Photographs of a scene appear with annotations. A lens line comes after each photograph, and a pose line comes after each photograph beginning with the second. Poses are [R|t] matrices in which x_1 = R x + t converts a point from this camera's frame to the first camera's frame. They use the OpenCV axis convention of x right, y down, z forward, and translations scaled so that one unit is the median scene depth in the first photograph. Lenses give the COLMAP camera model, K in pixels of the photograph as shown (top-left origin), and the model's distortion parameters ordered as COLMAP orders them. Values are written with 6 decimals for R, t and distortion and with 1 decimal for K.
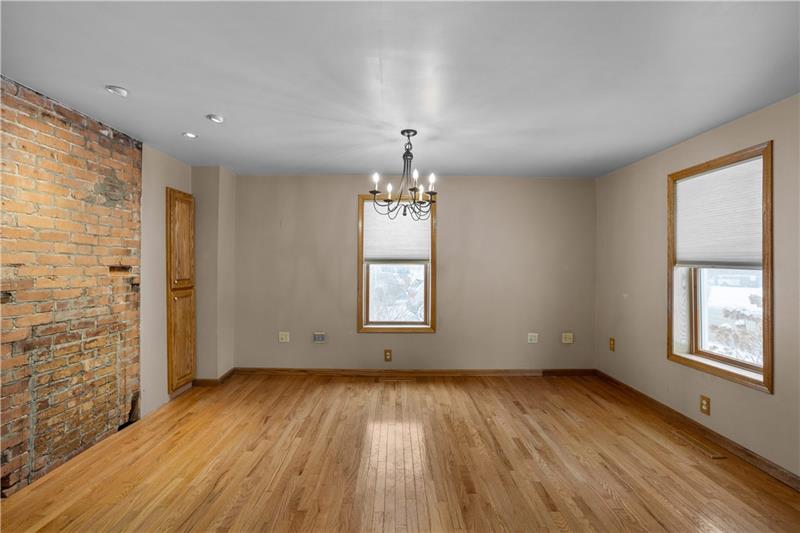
lens RADIAL K [[385.5, 0, 394.4], [0, 385.5, 262.0], [0, 0, 1]] dist [-0.035304, 0.022795]
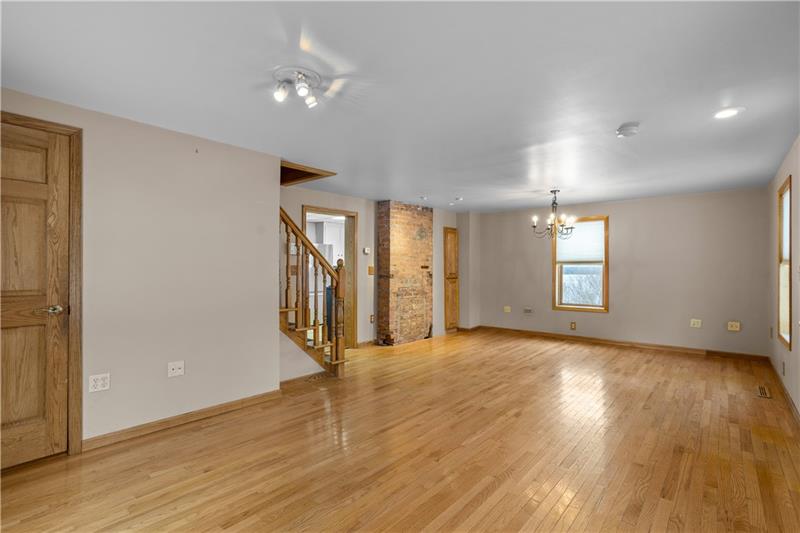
lens RADIAL K [[385.5, 0, 393.9], [0, 385.5, 271.7], [0, 0, 1]] dist [-0.035304, 0.022795]
pose [[0.758349, 0.002740, -0.651843, 0.609761], [0.006347, 0.999913, 0.011587, 0.015768], [0.651817, -0.012924, 0.758266, -0.825499]]
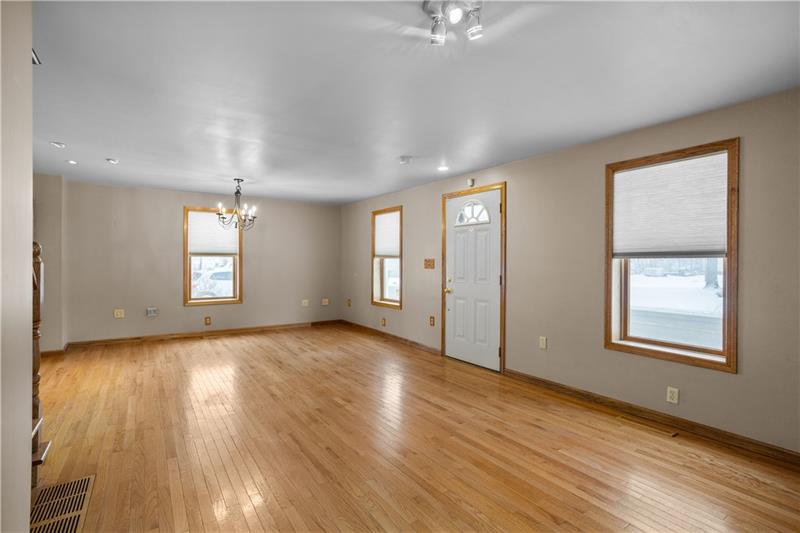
lens RADIAL K [[385.5, 0, 394.5], [0, 385.5, 266.9], [0, 0, 1]] dist [-0.035304, 0.022795]
pose [[0.830797, -0.009652, 0.556492, -0.328147], [-0.003812, 0.999727, 0.023031, 0.011745], [-0.556562, -0.021256, 0.830534, -0.797333]]
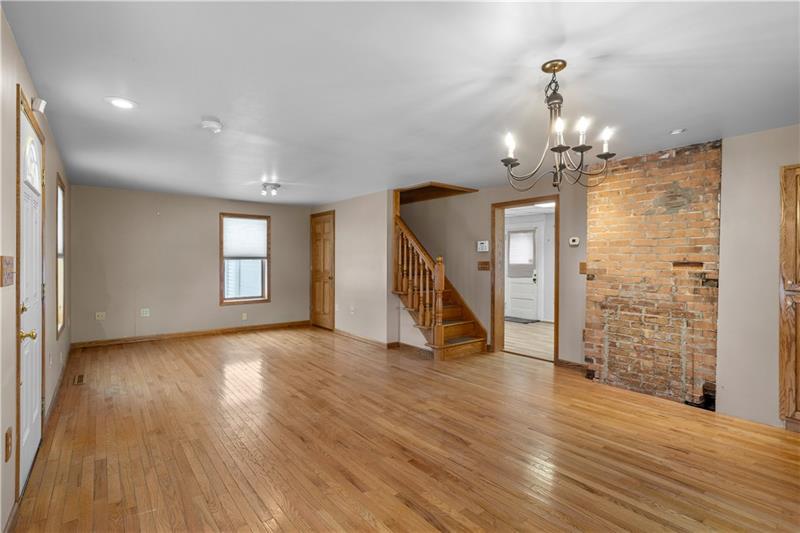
lens RADIAL K [[385.5, 0, 393.6], [0, 385.5, 261.6], [0, 0, 1]] dist [-0.035304, 0.022795]
pose [[-0.786773, -0.008856, -0.617179, 0.667303], [-0.004682, 0.999954, -0.008380, 0.022871], [0.617224, -0.003704, -0.786778, 1.316843]]
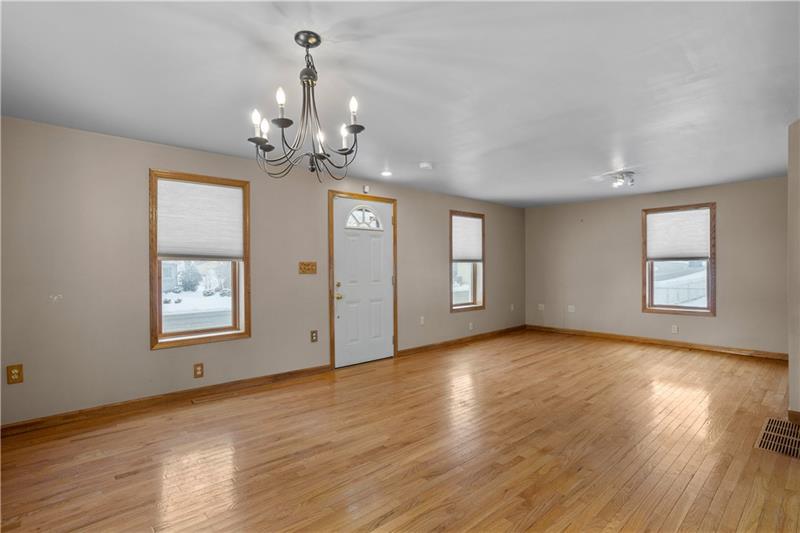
lens RADIAL K [[385.5, 0, 397.0], [0, 385.5, 265.2], [0, 0, 1]] dist [-0.035304, 0.022795]
pose [[-0.668242, -0.000127, 0.743944, -0.505088], [-0.004735, 0.999980, -0.004082, 0.031756], [-0.743929, -0.006250, -0.668230, 1.260024]]
